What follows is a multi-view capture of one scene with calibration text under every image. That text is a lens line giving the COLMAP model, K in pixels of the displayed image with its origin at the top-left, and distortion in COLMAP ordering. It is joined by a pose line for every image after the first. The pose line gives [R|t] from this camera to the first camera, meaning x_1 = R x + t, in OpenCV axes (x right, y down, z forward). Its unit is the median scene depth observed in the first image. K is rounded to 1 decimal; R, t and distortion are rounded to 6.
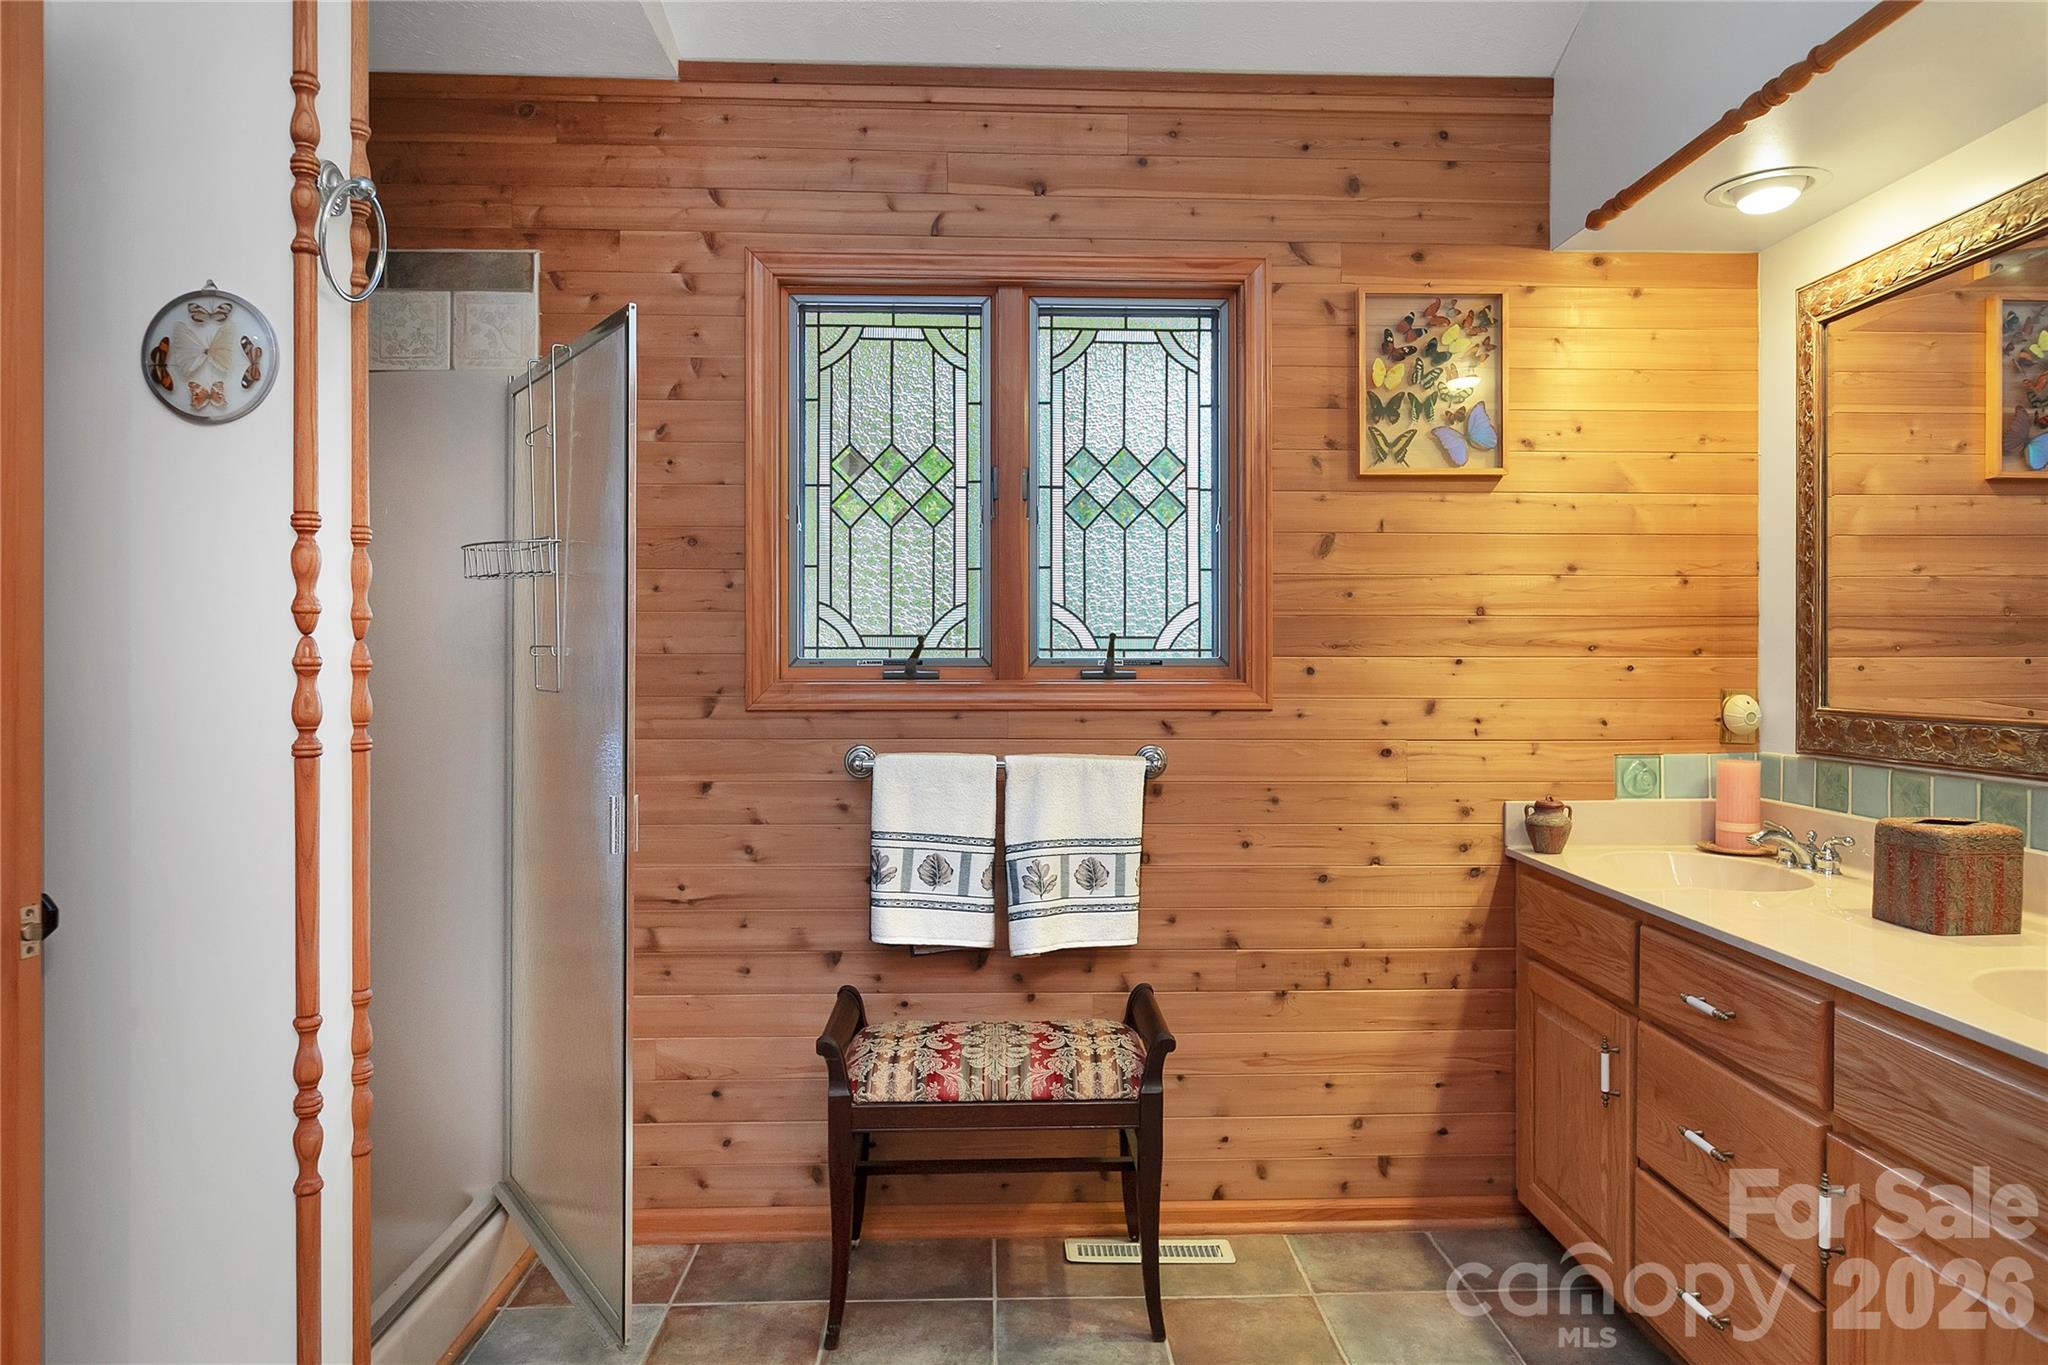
lens RADIAL K [[1216.1, 0, 1032.5], [0, 1216.1, 663.2], [0, 0, 1]] dist [-0.005400, -0.001338]
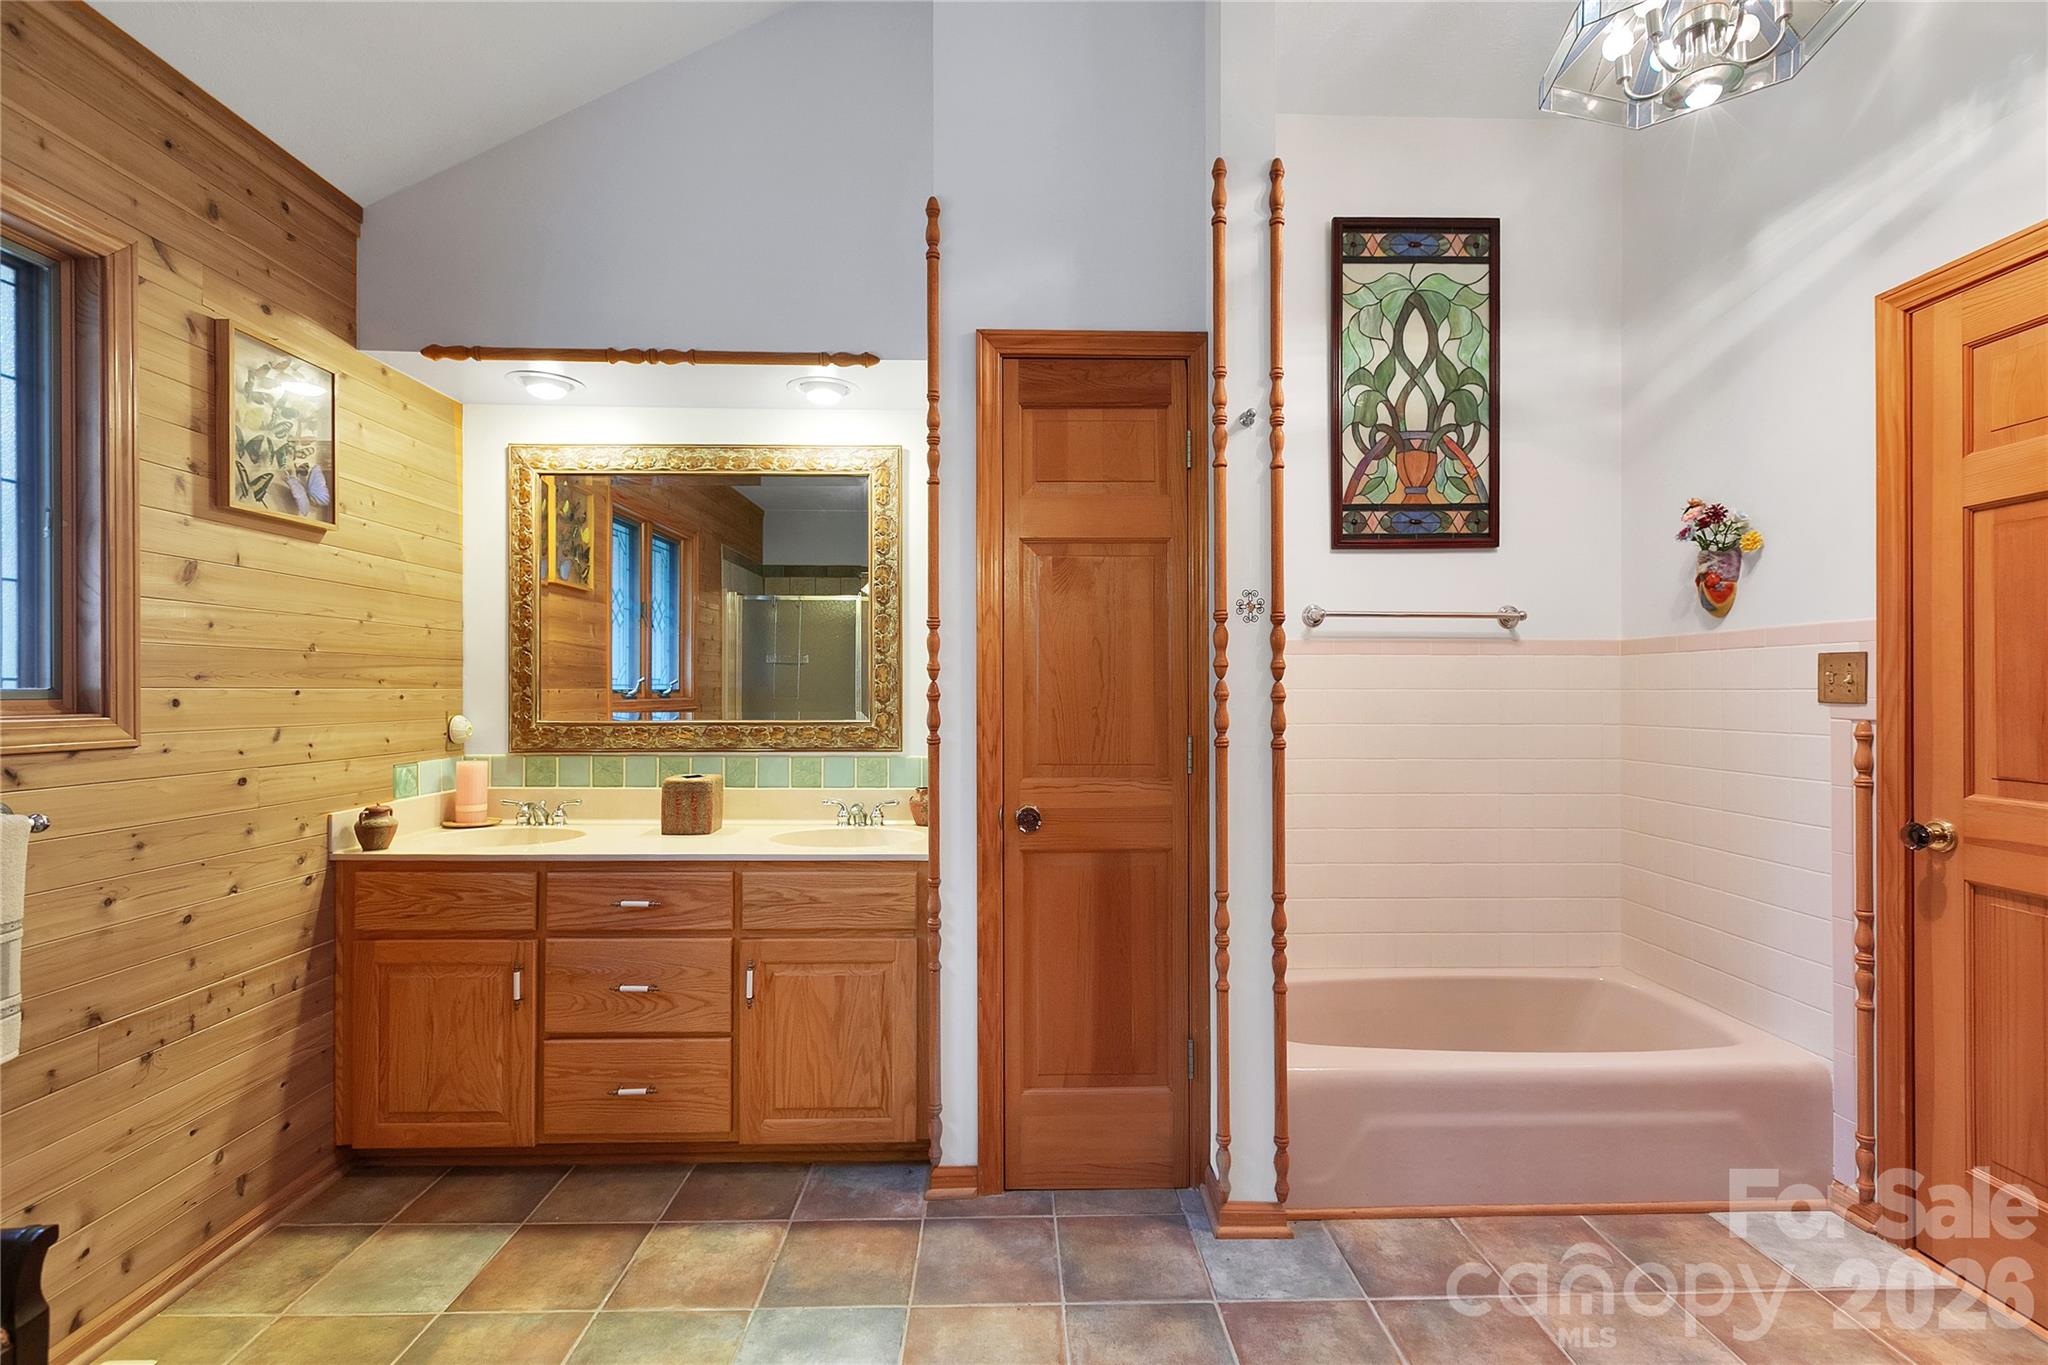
lens RADIAL K [[921.8, 0, 1027.6], [0, 921.8, 693.2], [0, 0, 1]] dist [0.003304, -0.000113]
pose [[0.010101, -0.004661, 0.999938, -0.484240], [0.002479, 0.999986, 0.004636, -0.002767], [-0.999946, 0.002432, 0.010113, 0.330866]]
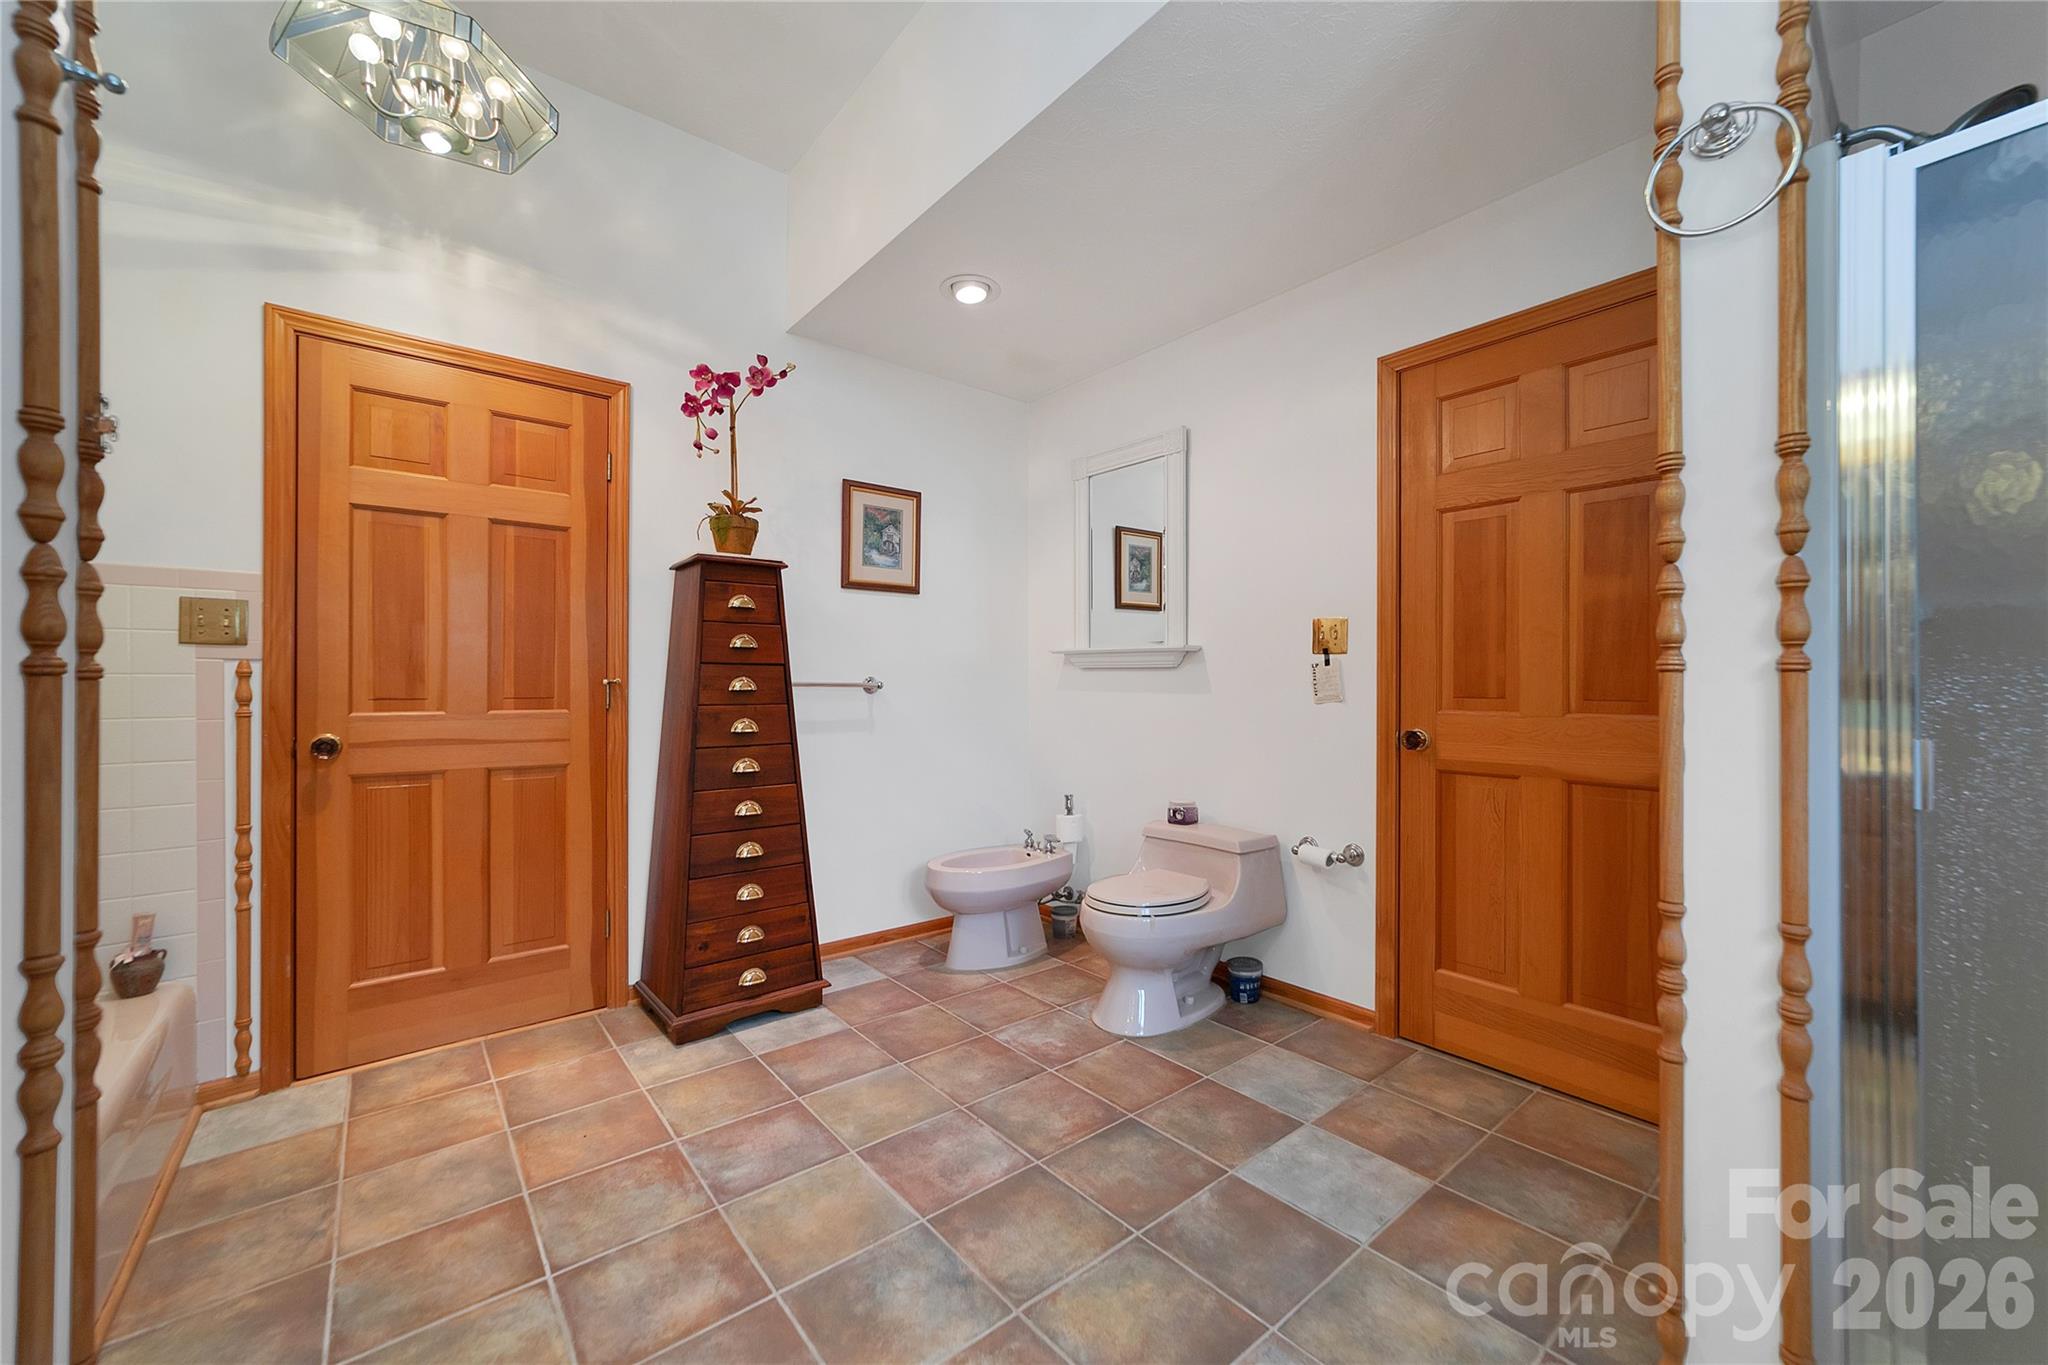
lens RADIAL K [[793.7, 0, 1023.8], [0, 793.7, 683.5], [0, 0, 1]] dist [-0.000167, -0.000024]
pose [[-0.795054, -0.002007, -0.606535, 0.220622], [0.000930, 0.999989, -0.004528, 0.057805], [0.606538, -0.004164, -0.795044, 0.738902]]
